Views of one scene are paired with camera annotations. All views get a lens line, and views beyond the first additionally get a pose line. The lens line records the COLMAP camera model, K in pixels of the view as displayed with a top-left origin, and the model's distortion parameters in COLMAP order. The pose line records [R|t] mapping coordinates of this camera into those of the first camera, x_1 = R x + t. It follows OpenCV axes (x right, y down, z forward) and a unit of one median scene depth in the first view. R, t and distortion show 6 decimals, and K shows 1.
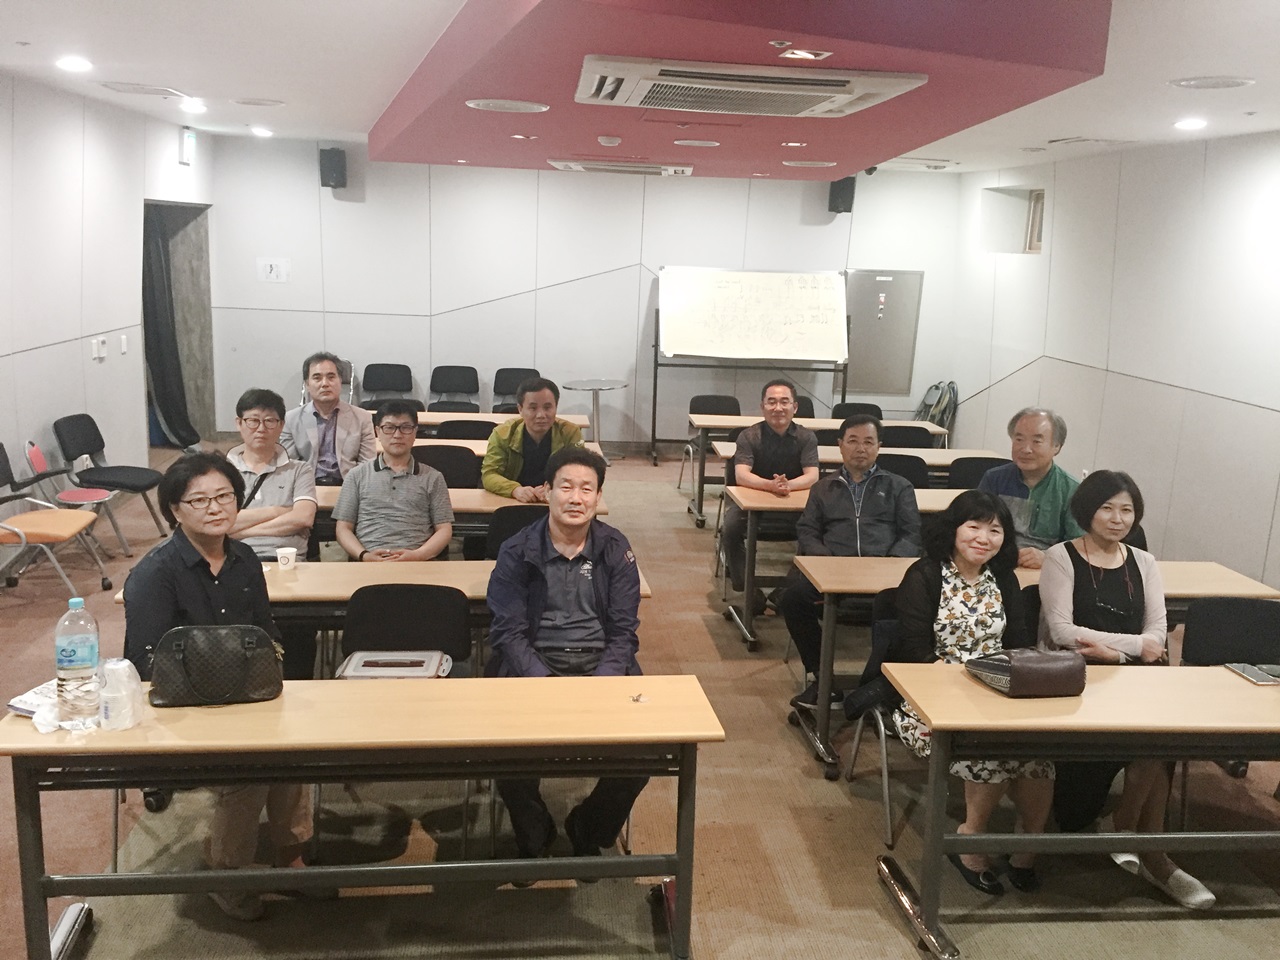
lens RADIAL K [[1098.3, 0, 637.6], [0, 1098.3, 477.2], [0, 0, 1]] dist [0.073775, -0.093761]
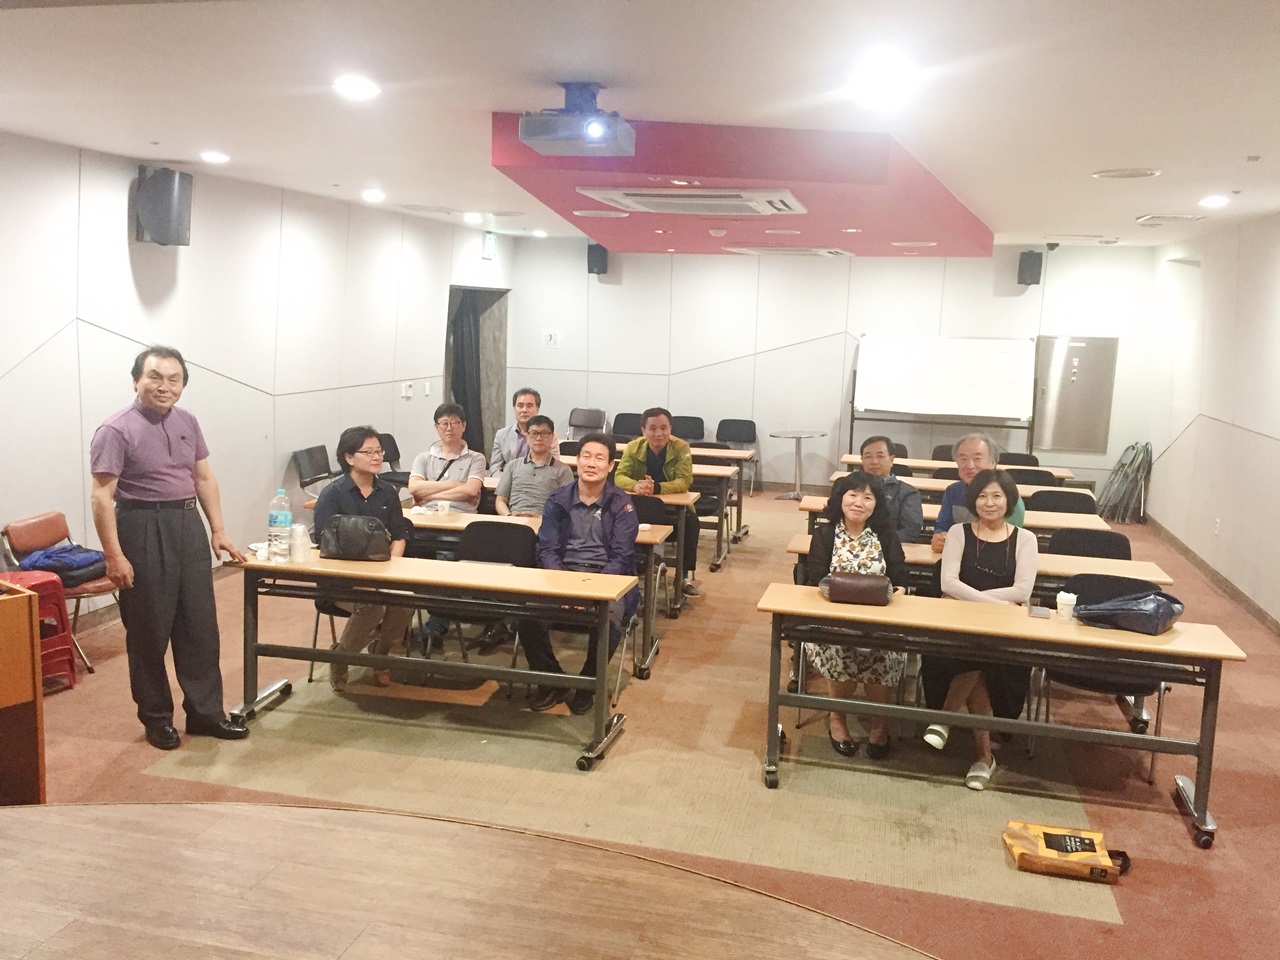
lens RADIAL K [[1098.3, 0, 639.4], [0, 1098.3, 476.9], [0, 0, 1]] dist [0.073775, -0.093761]
pose [[0.945703, 0.039266, -0.322652, 0.205534], [-0.063311, 0.995916, -0.064367, 0.053376], [0.318807, 0.081299, 0.944327, -0.172633]]
